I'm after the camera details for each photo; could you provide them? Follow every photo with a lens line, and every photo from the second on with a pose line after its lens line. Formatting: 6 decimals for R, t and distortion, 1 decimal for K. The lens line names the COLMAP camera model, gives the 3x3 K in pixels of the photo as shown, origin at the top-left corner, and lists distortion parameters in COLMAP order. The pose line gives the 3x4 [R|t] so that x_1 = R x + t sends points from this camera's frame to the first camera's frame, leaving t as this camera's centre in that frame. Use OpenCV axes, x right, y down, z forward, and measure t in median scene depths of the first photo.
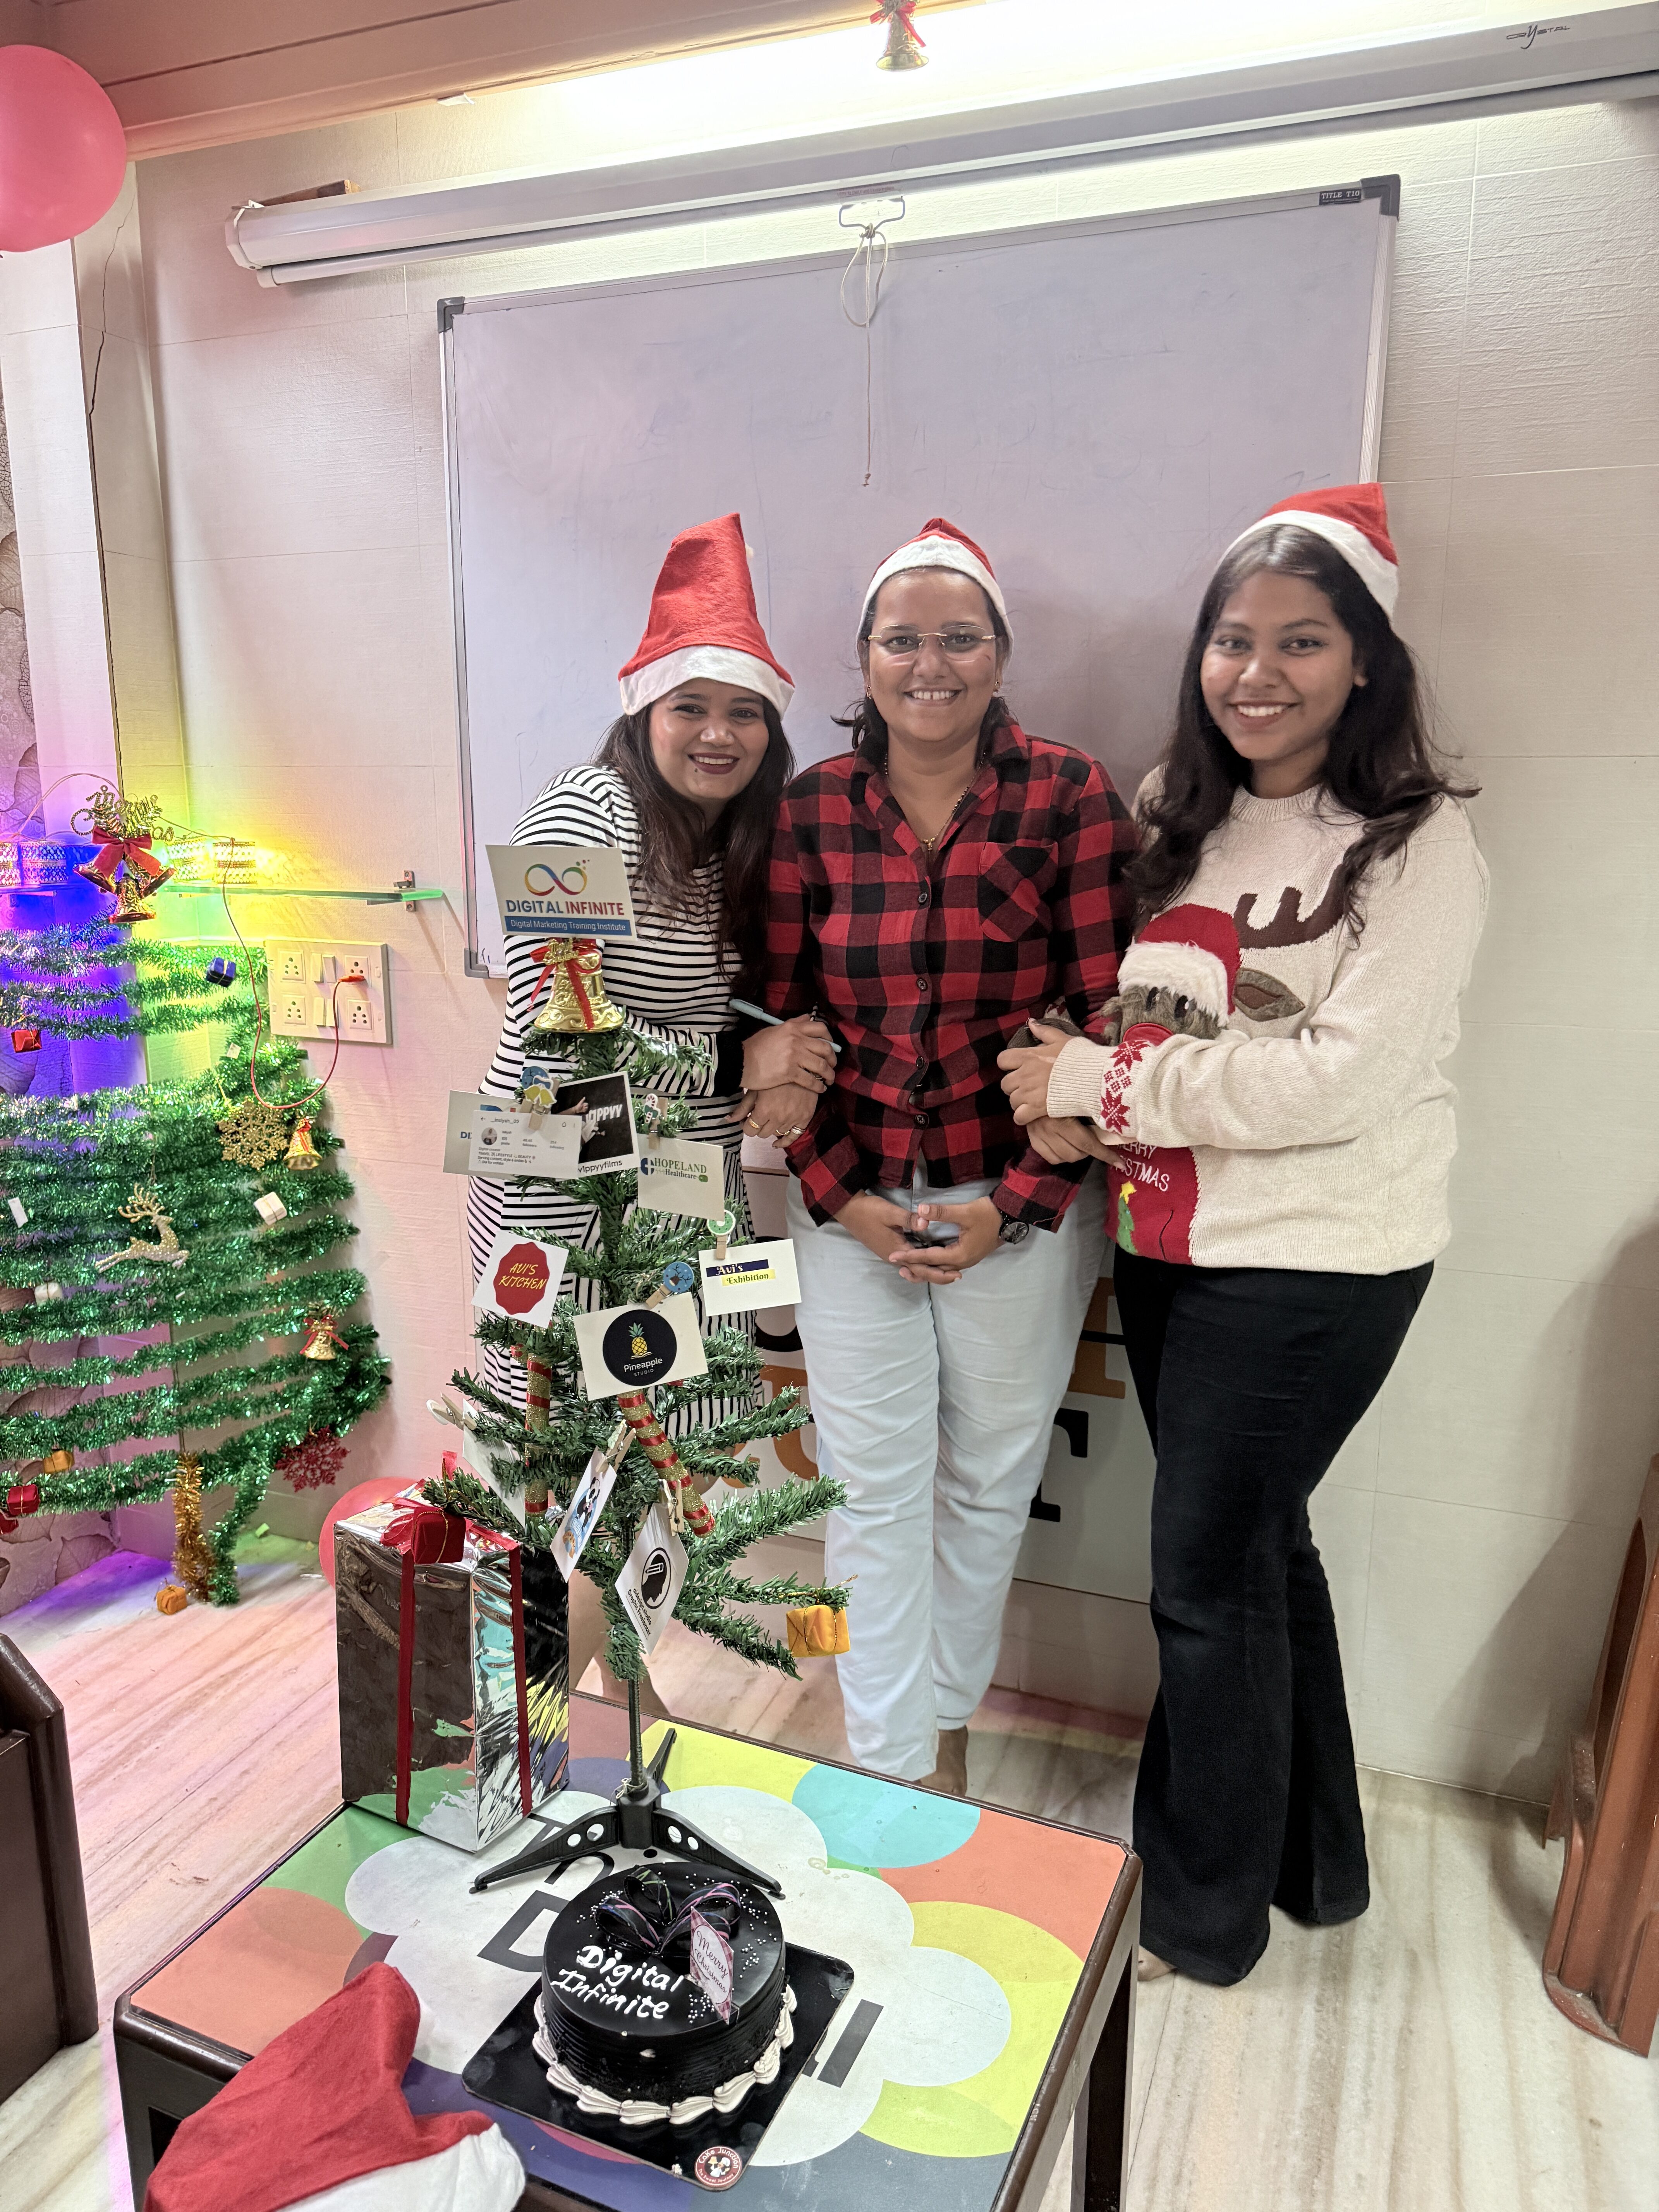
lens RADIAL K [[1638.1, 0, 832.9], [0, 1638.1, 1116.6], [0, 0, 1]] dist [0.066205, -0.057949]
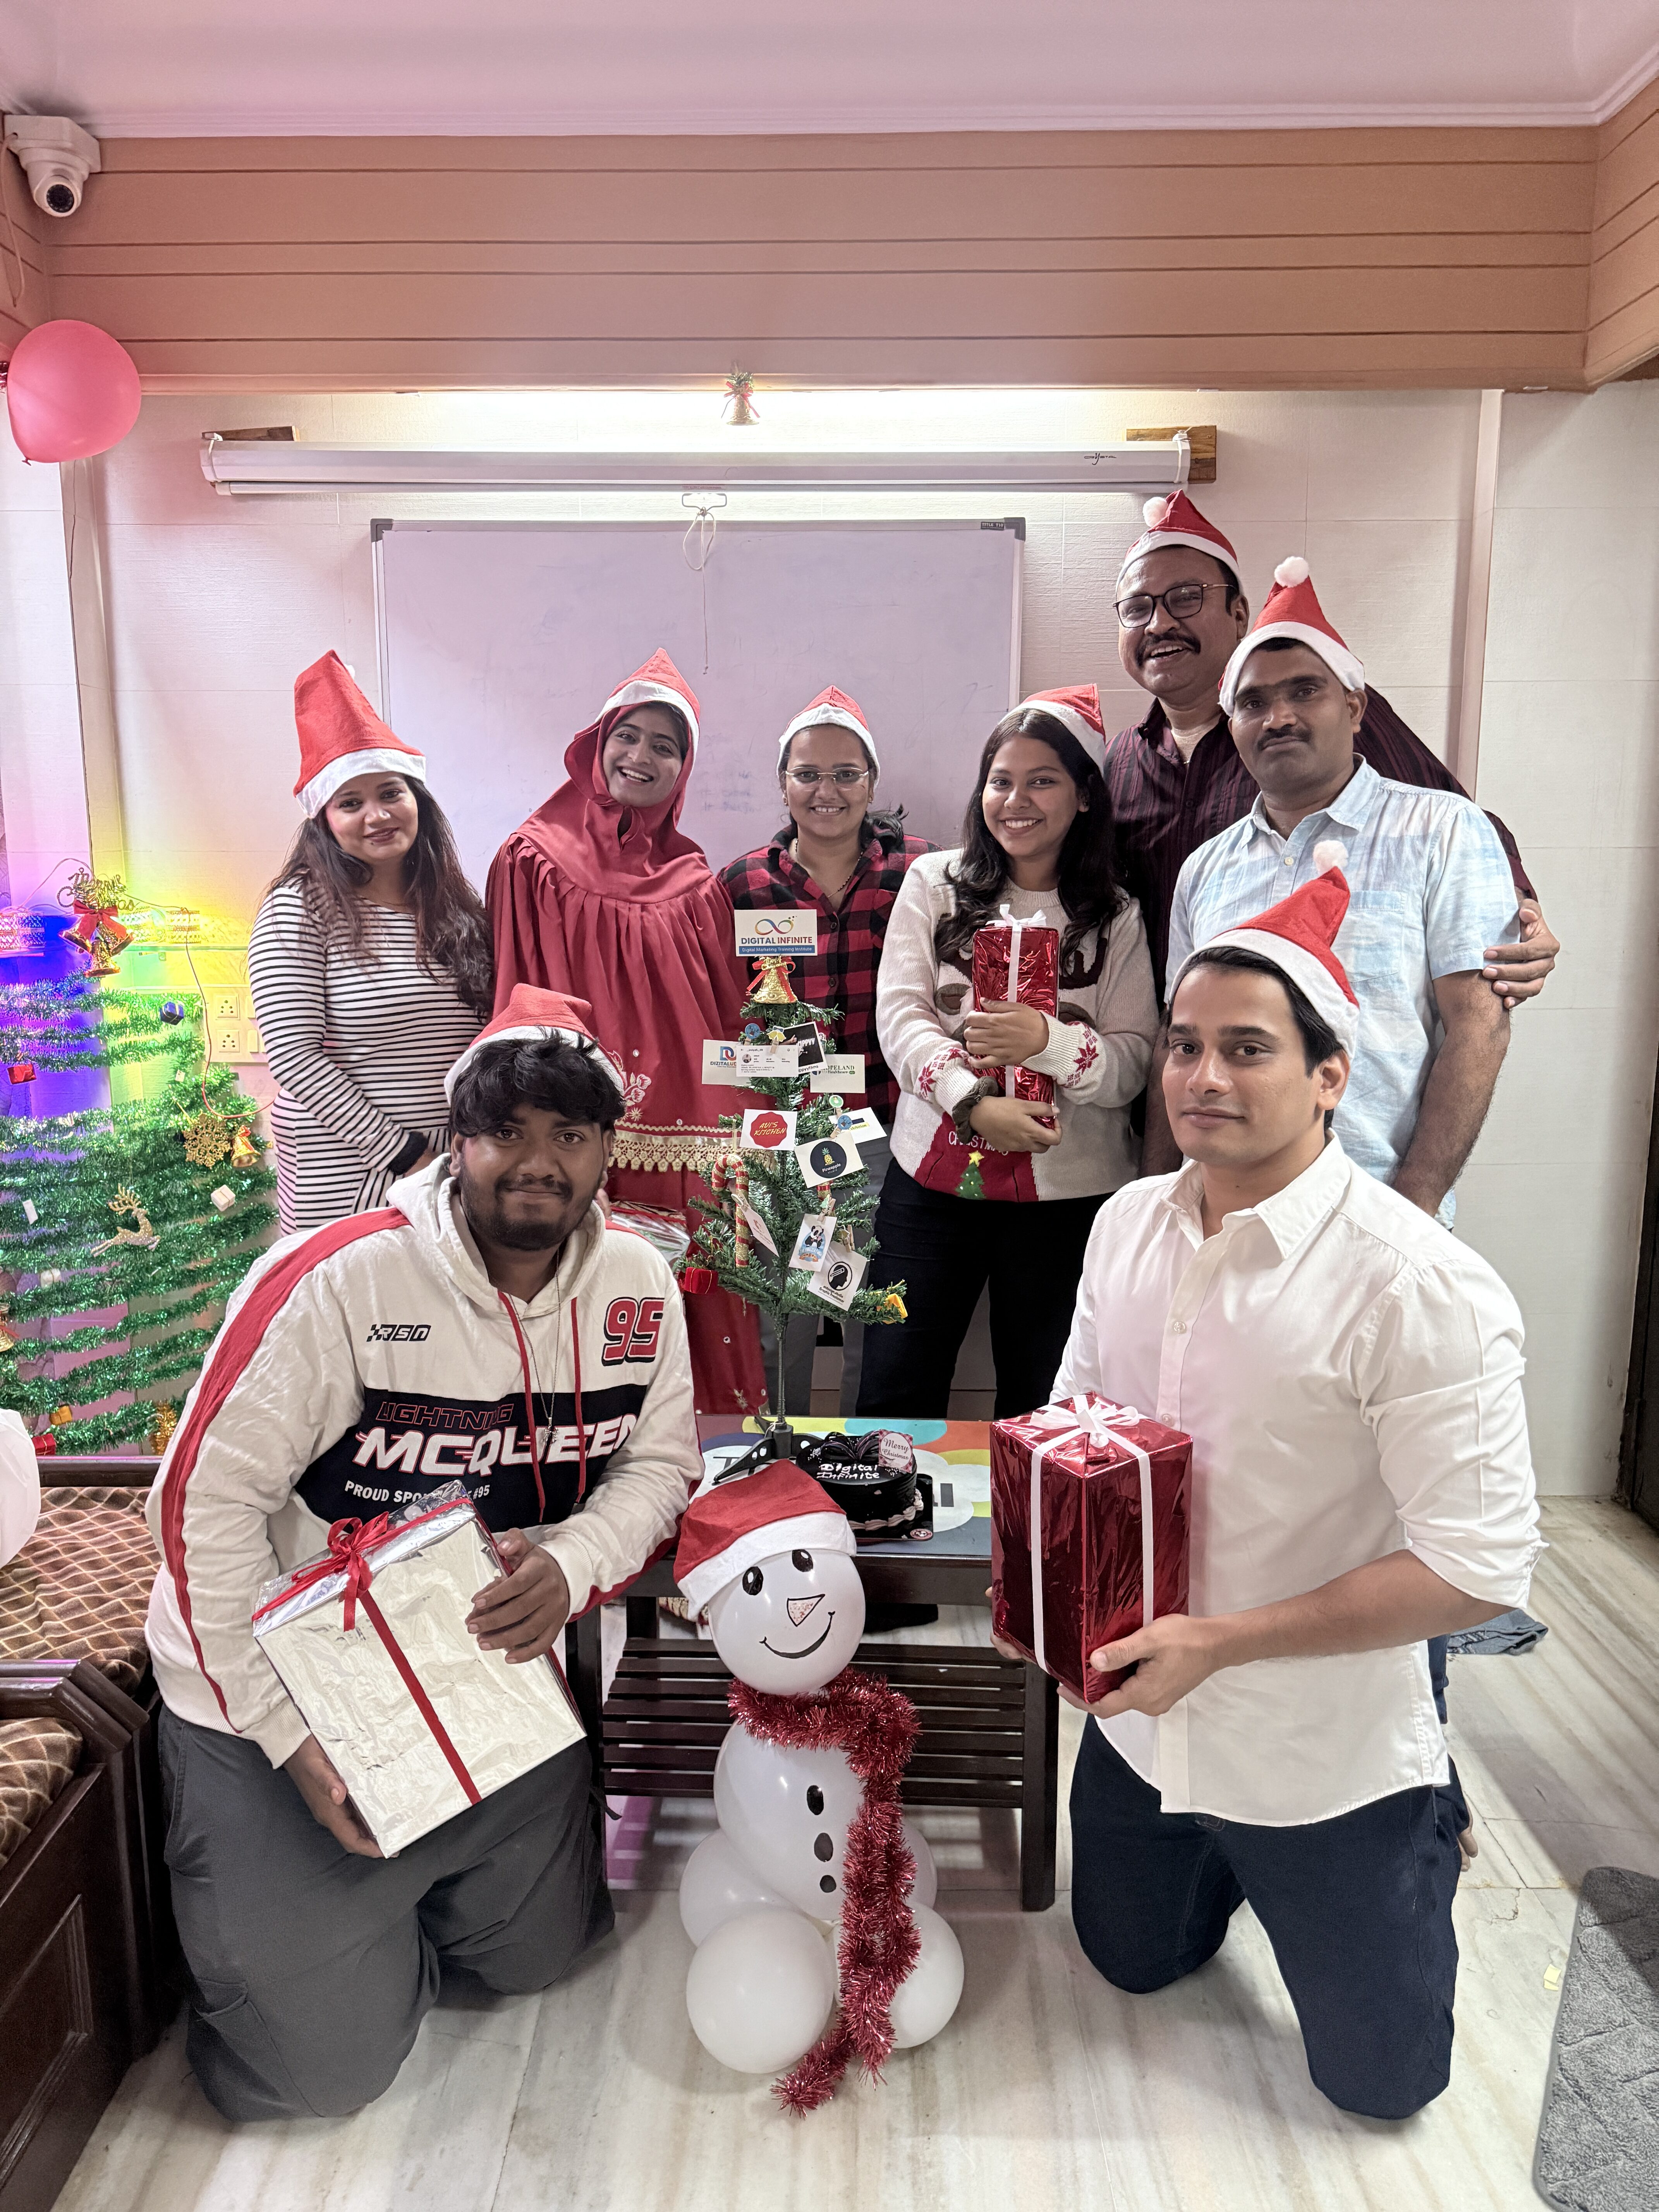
lens RADIAL K [[1559.1, 0, 829.5], [0, 1559.1, 1106.0], [0, 0, 1]] dist [0.050630, -0.002763]
pose [[0.924230, -0.065285, 0.376215, -0.369112], [0.084226, 0.995863, -0.034102, 0.067621], [-0.372432, 0.063205, 0.925905, -0.302224]]
